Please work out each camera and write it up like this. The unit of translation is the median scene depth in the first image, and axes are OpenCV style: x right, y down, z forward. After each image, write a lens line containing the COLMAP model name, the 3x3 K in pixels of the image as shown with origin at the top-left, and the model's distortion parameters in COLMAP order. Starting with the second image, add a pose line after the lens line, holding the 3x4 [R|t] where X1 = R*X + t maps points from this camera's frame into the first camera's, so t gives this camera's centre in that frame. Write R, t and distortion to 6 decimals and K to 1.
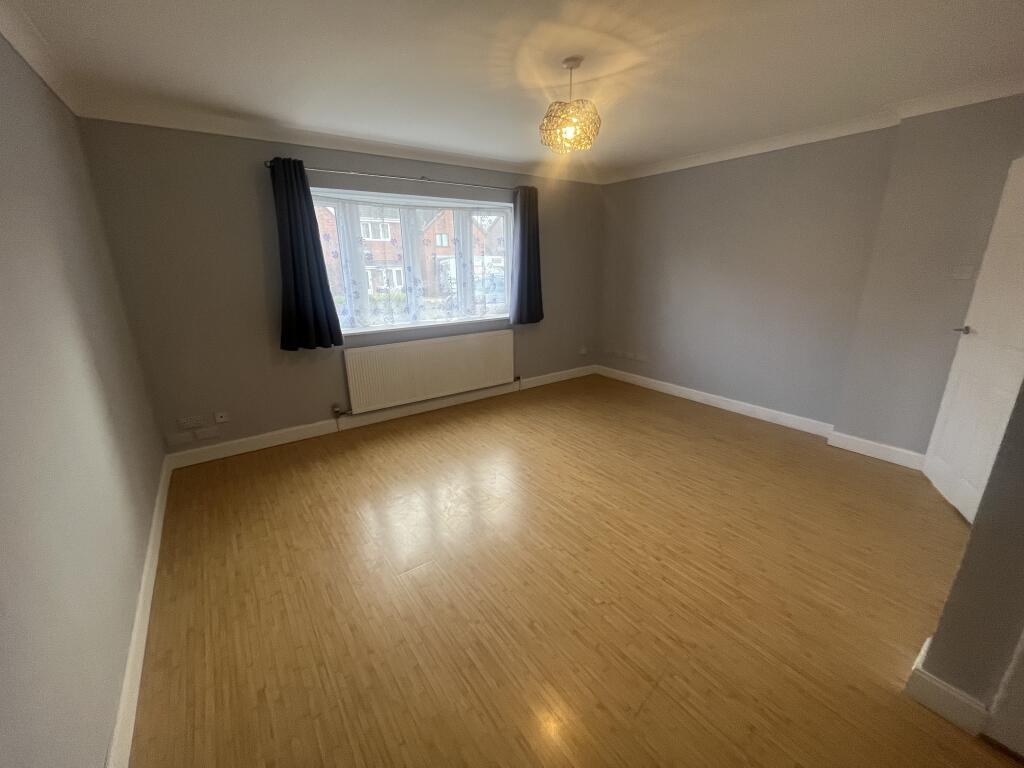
lens RADIAL K [[413.6, 0, 514.7], [0, 413.6, 383.2], [0, 0, 1]] dist [-0.000836, 0.000054]
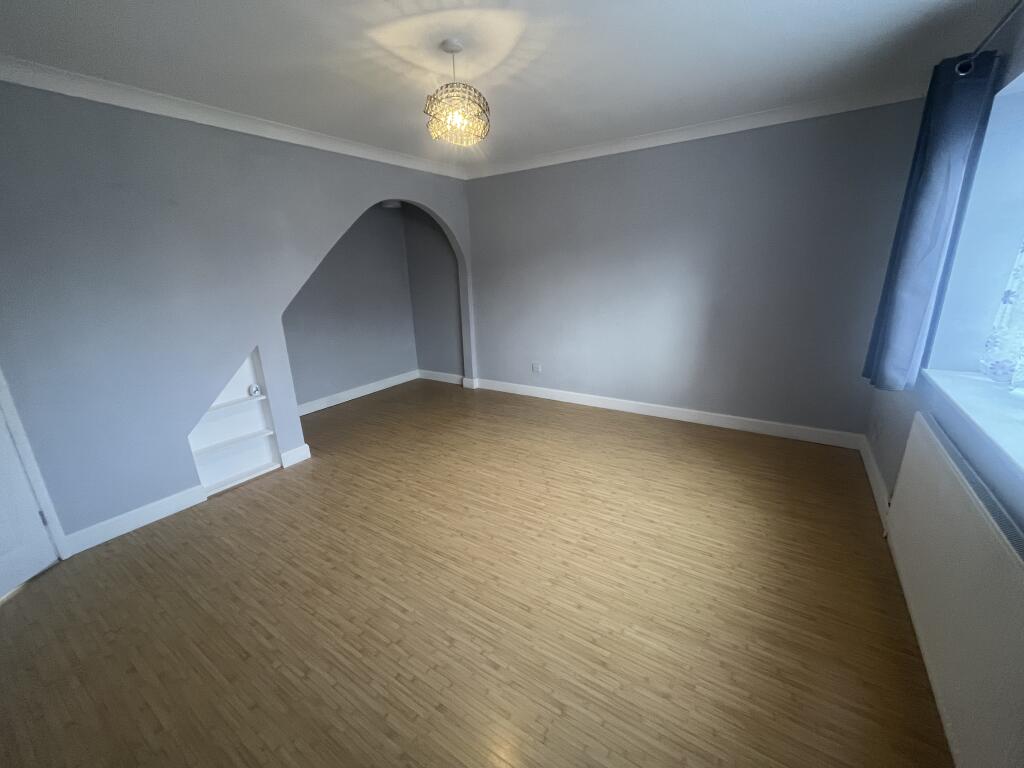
lens RADIAL K [[413.6, 0, 509.7], [0, 413.6, 384.3], [0, 0, 1]] dist [-0.000836, 0.000054]
pose [[-0.939037, 0.136763, -0.315446, 0.321540], [-0.052280, 0.850015, 0.524158, -0.489152], [0.339819, 0.508695, -0.791045, 1.686936]]
